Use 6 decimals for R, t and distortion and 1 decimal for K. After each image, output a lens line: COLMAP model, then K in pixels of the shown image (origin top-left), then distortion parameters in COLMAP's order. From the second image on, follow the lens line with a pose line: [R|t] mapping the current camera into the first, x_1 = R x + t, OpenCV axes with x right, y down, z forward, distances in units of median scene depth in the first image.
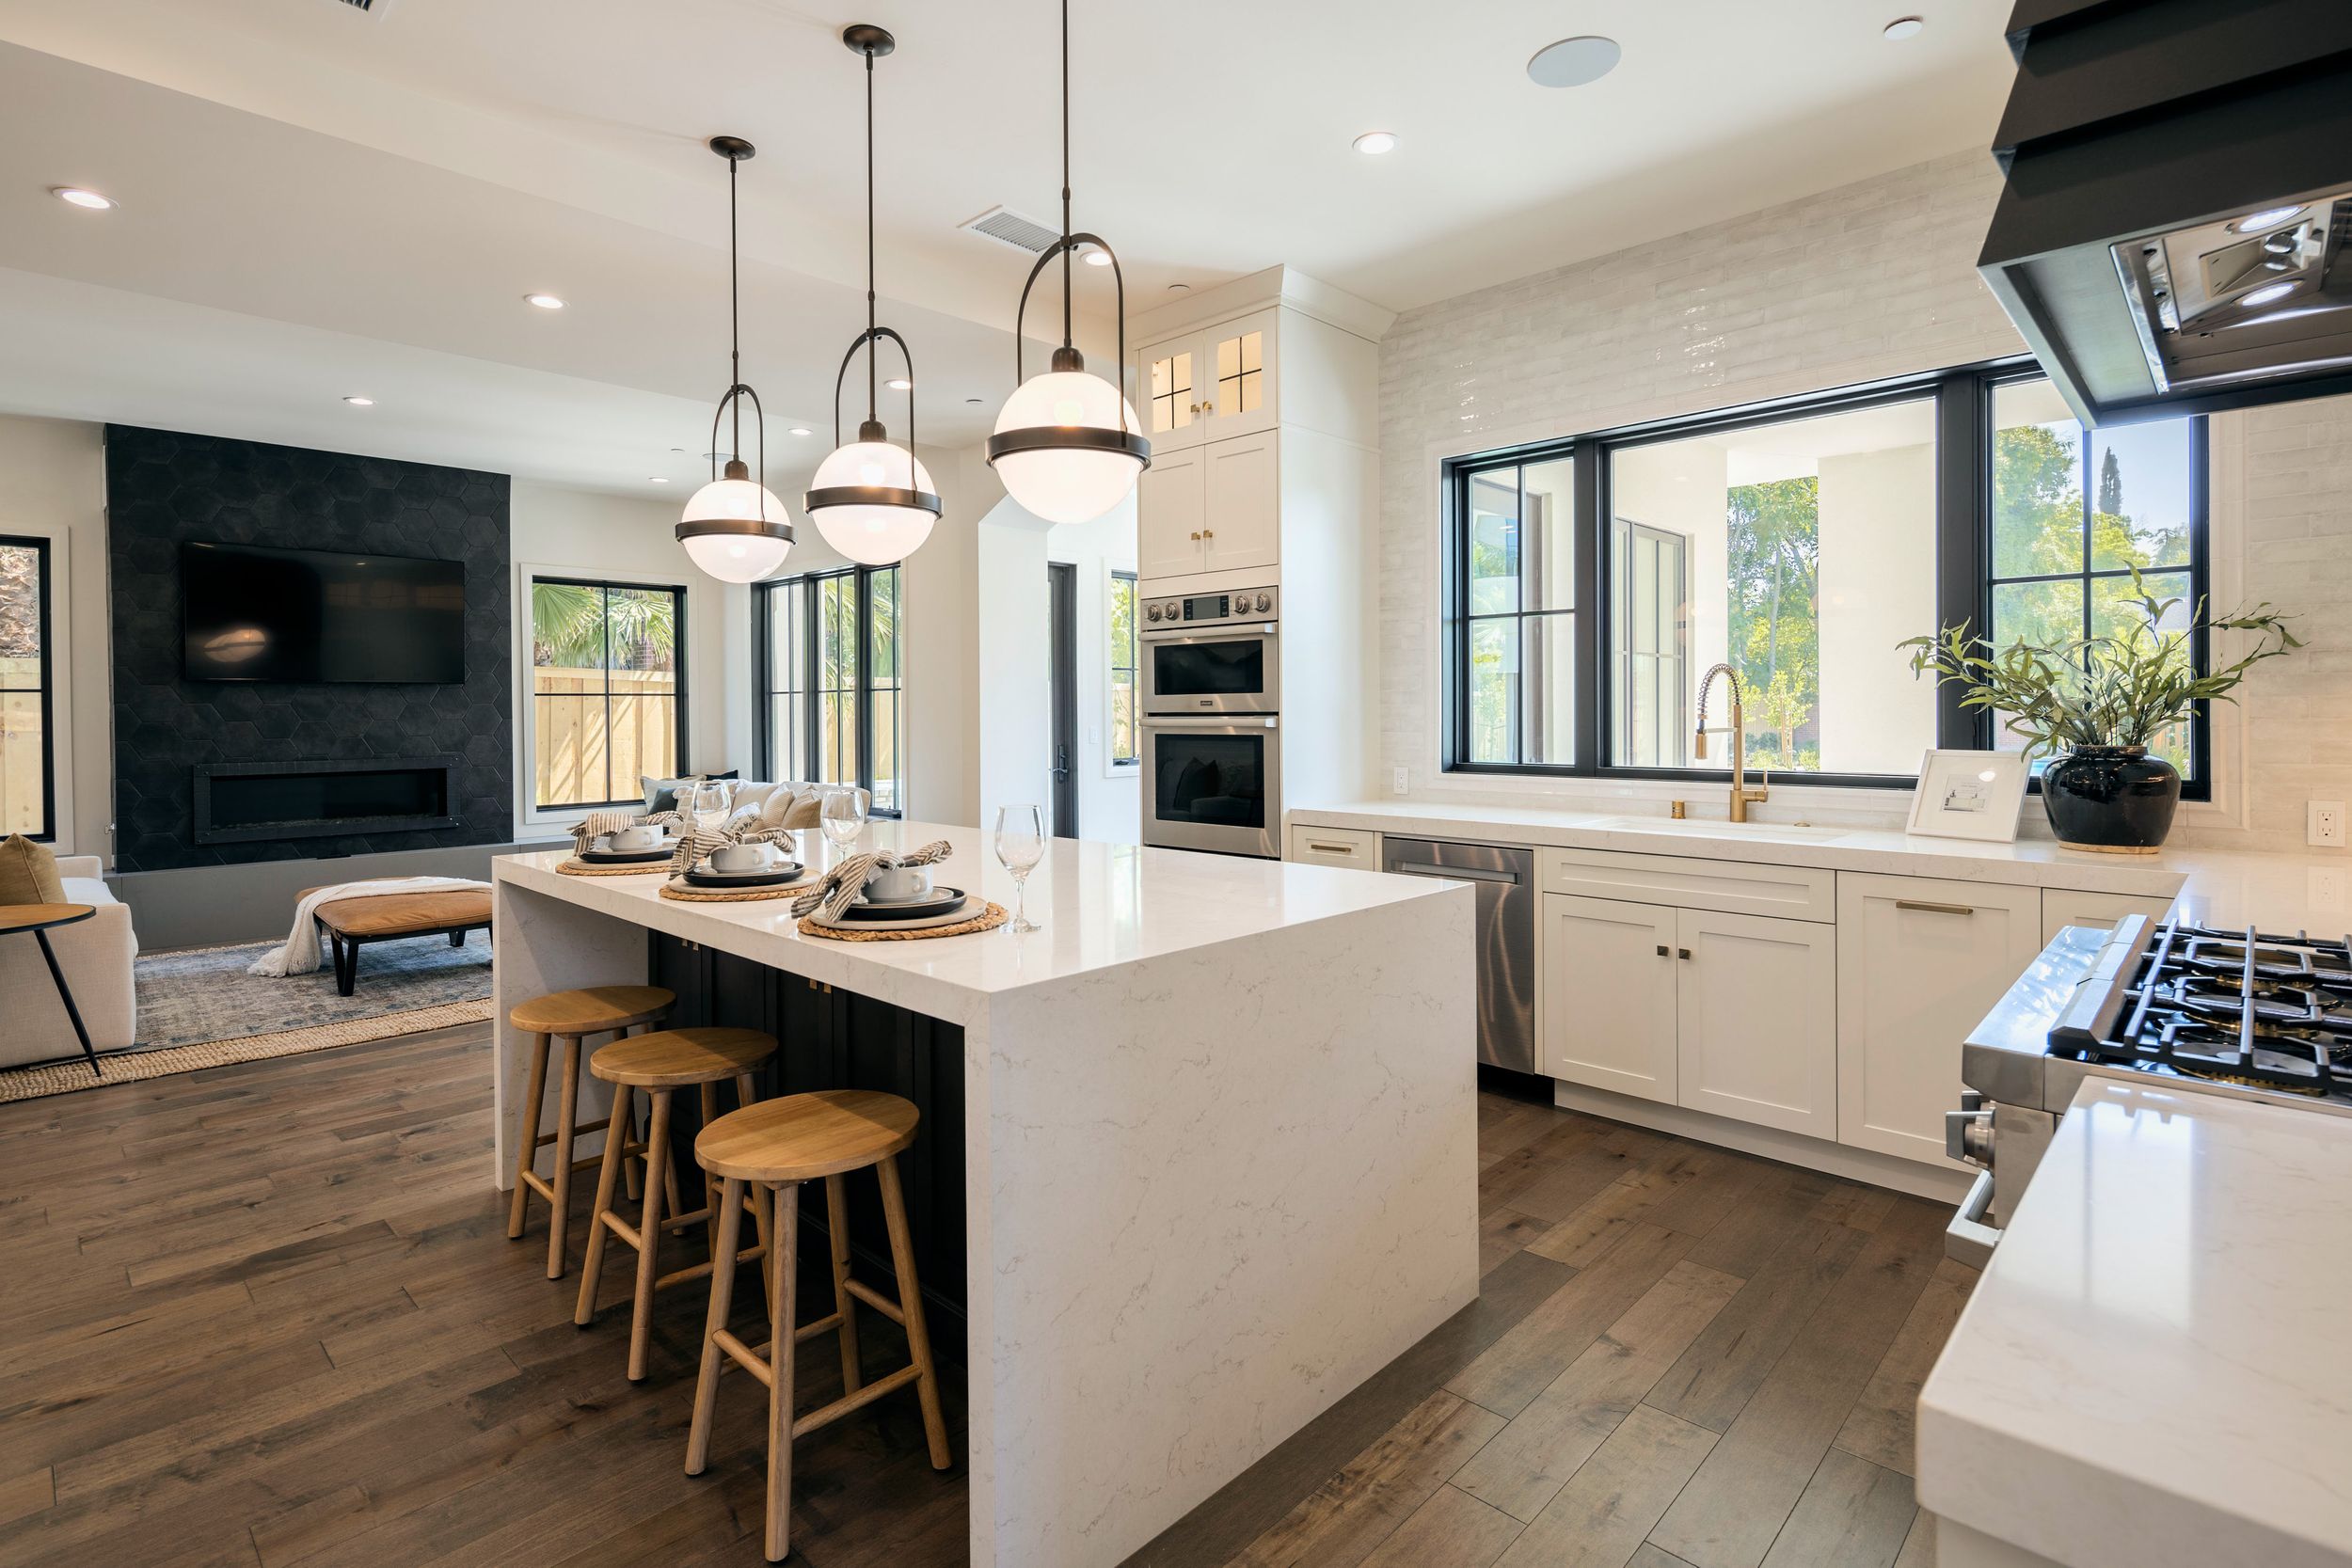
lens RADIAL K [[1137.2, 0, 1155.7], [0, 1137.2, 720.1], [0, 0, 1]] dist [-0.004918, -0.000517]
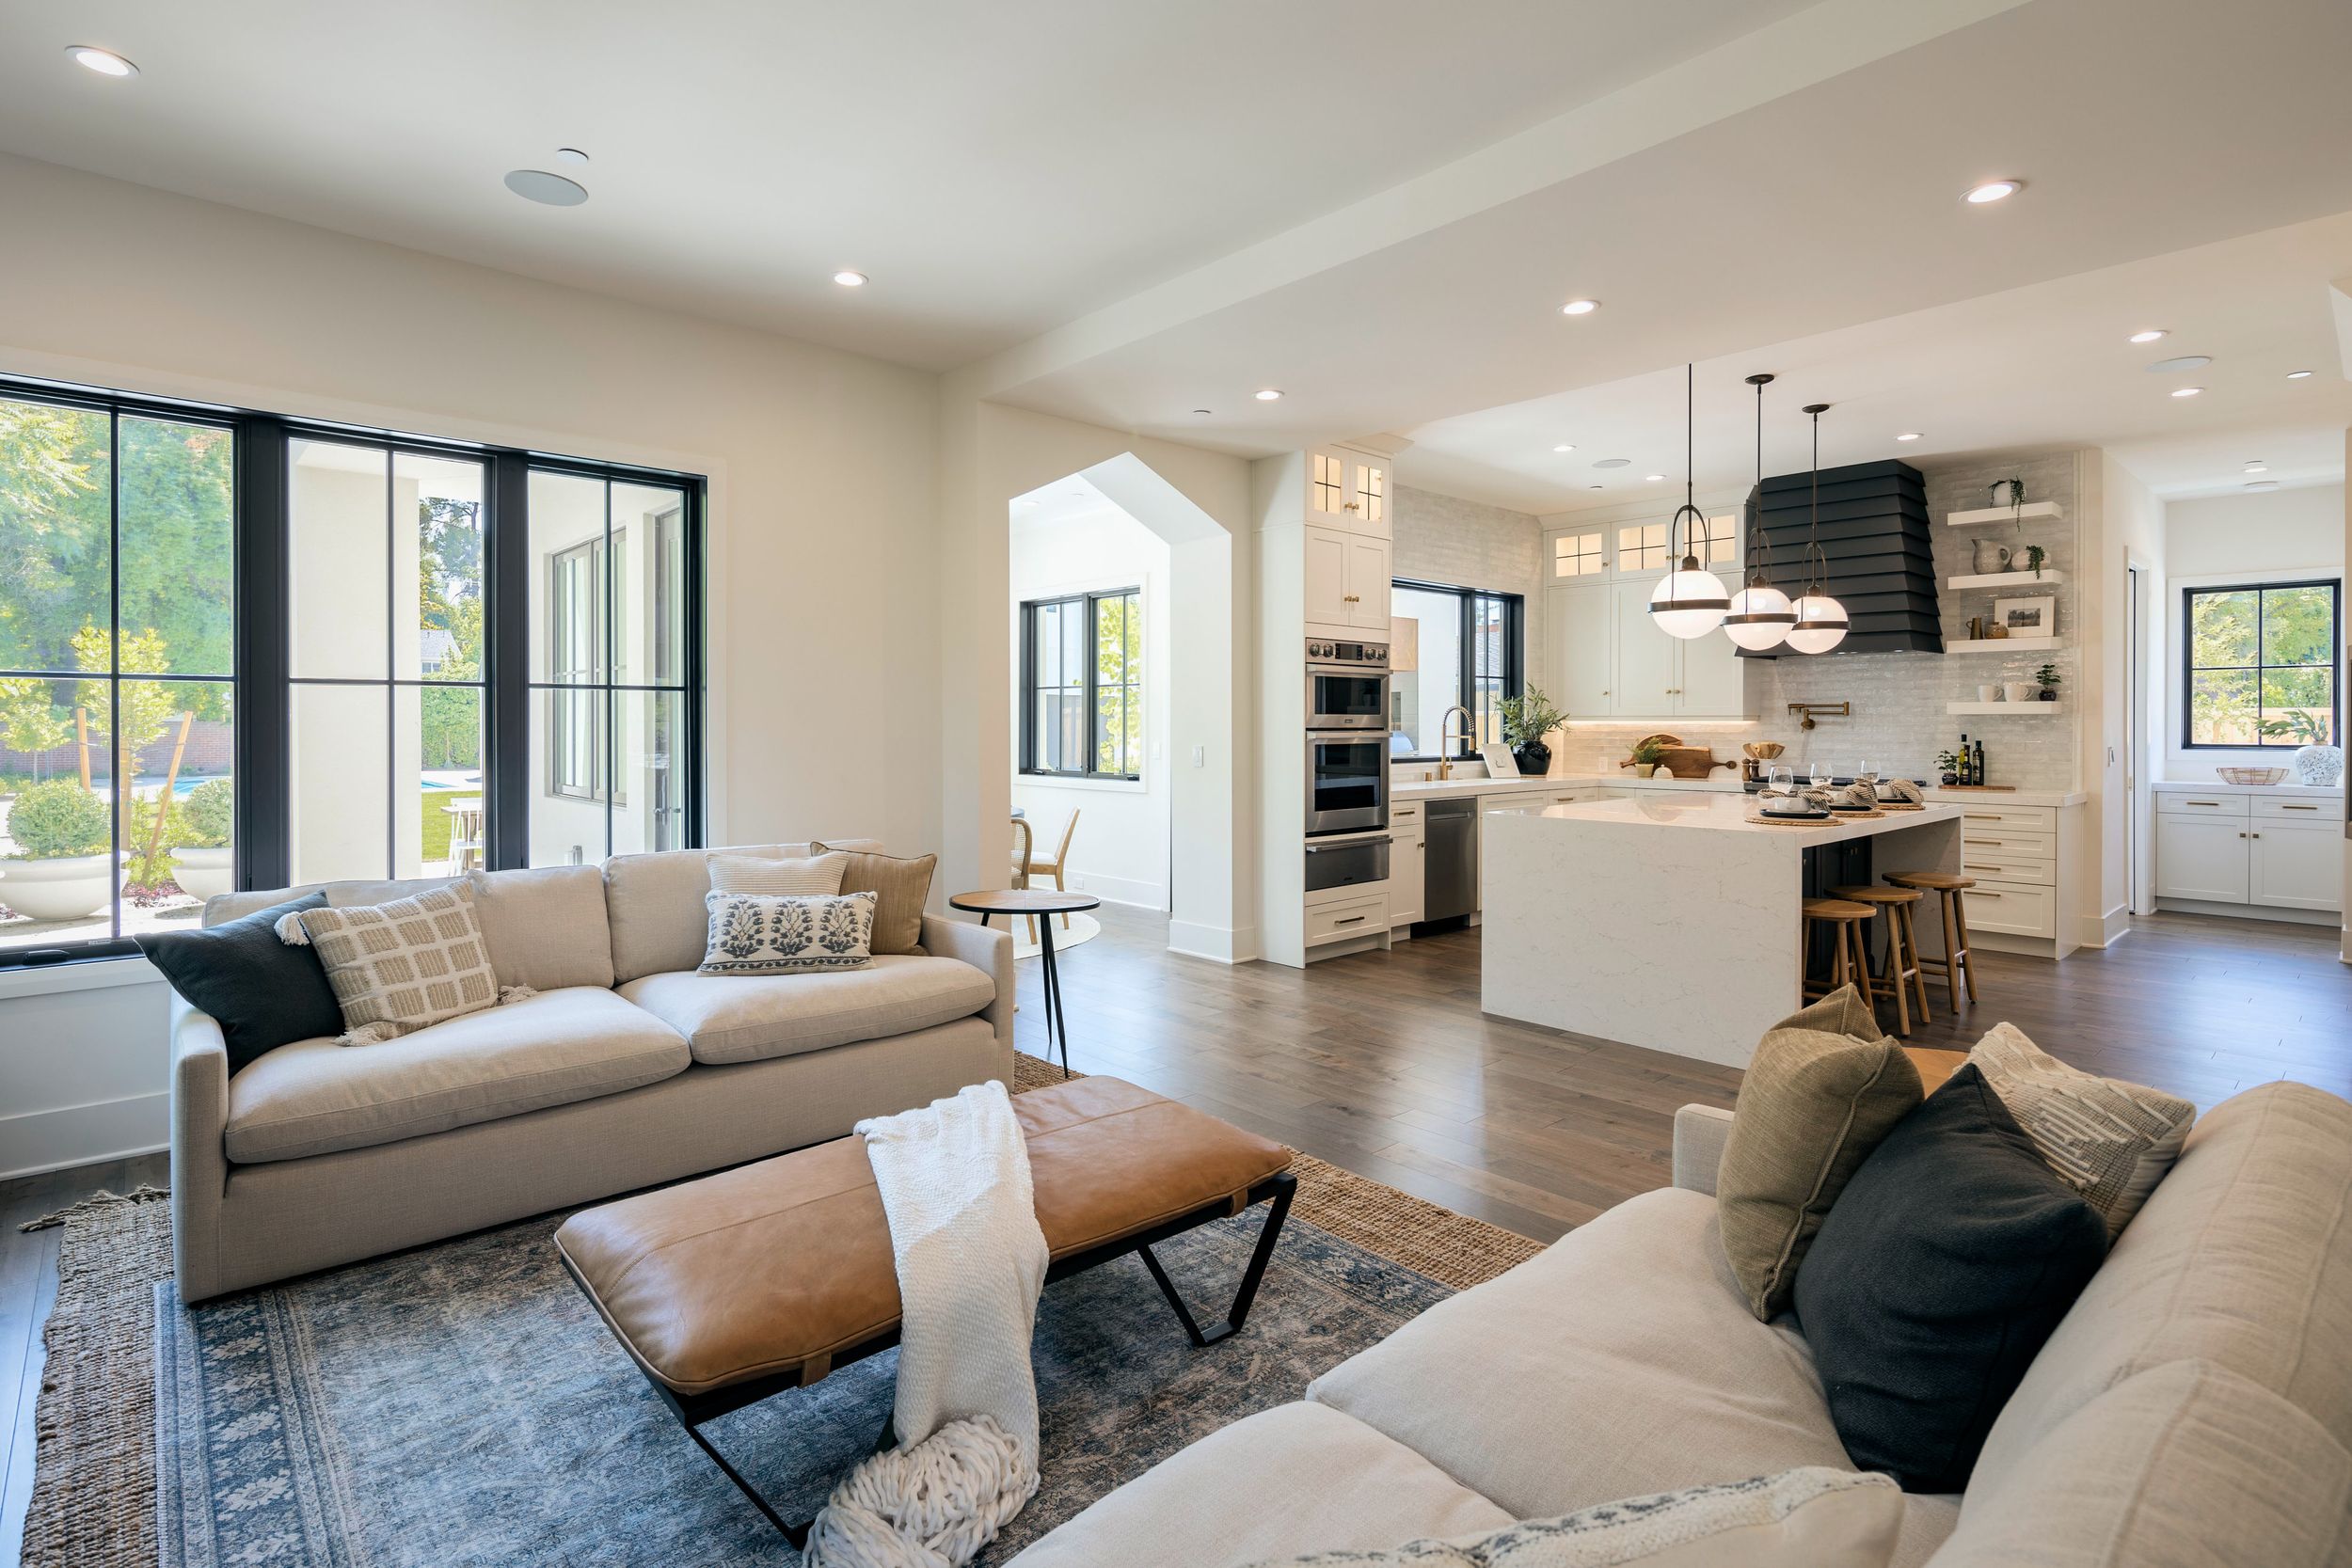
lens RADIAL K [[1137.2, 0, 1163.4], [0, 1137.2, 727.9], [0, 0, 1]] dist [-0.004918, -0.000517]
pose [[0.066883, 0.006359, 0.997741, -1.367504], [0.013919, 0.999876, -0.007306, 0.000731], [-0.997664, 0.014376, 0.066786, 1.148853]]
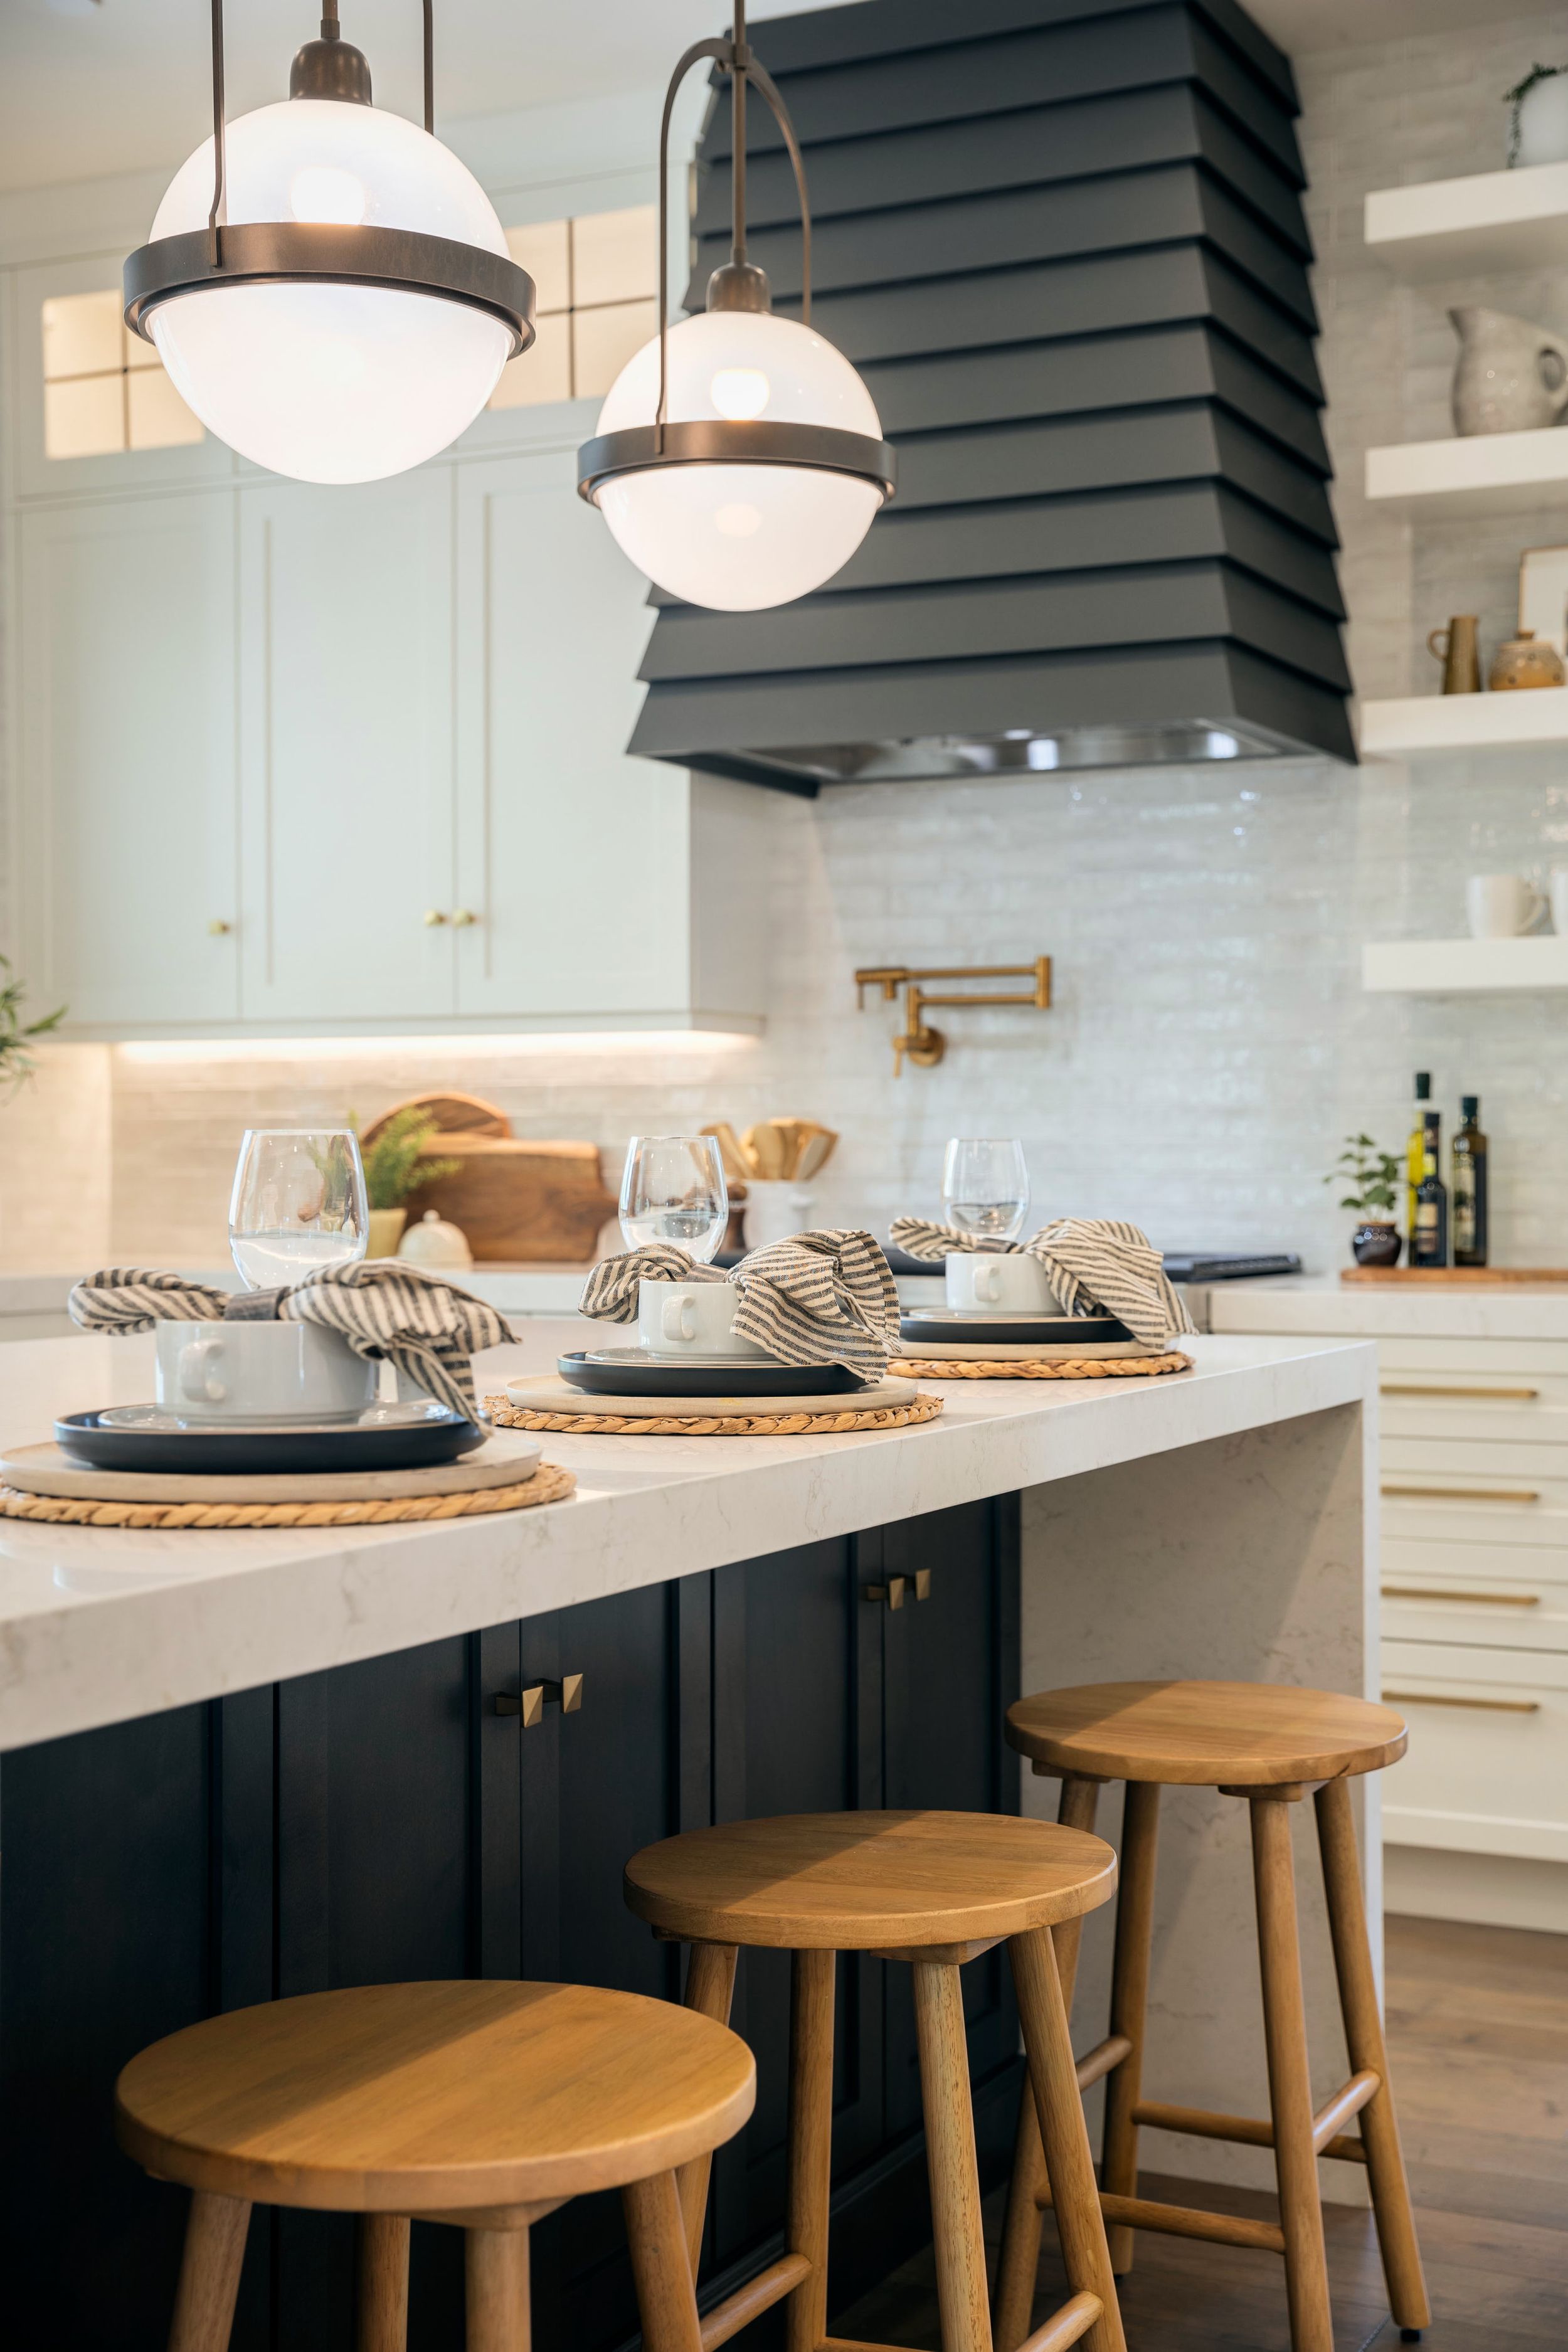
lens RADIAL K [[3160.1, 0, 782.7], [0, 3160.1, 1175.6], [0, 0, 1]] dist [0.062733, 0.000000]
pose [[-0.317160, 0.004192, 0.948363, -0.809258], [0.018592, 0.999826, 0.001798, 0.039182], [-0.948190, 0.018202, -0.317182, 0.778743]]
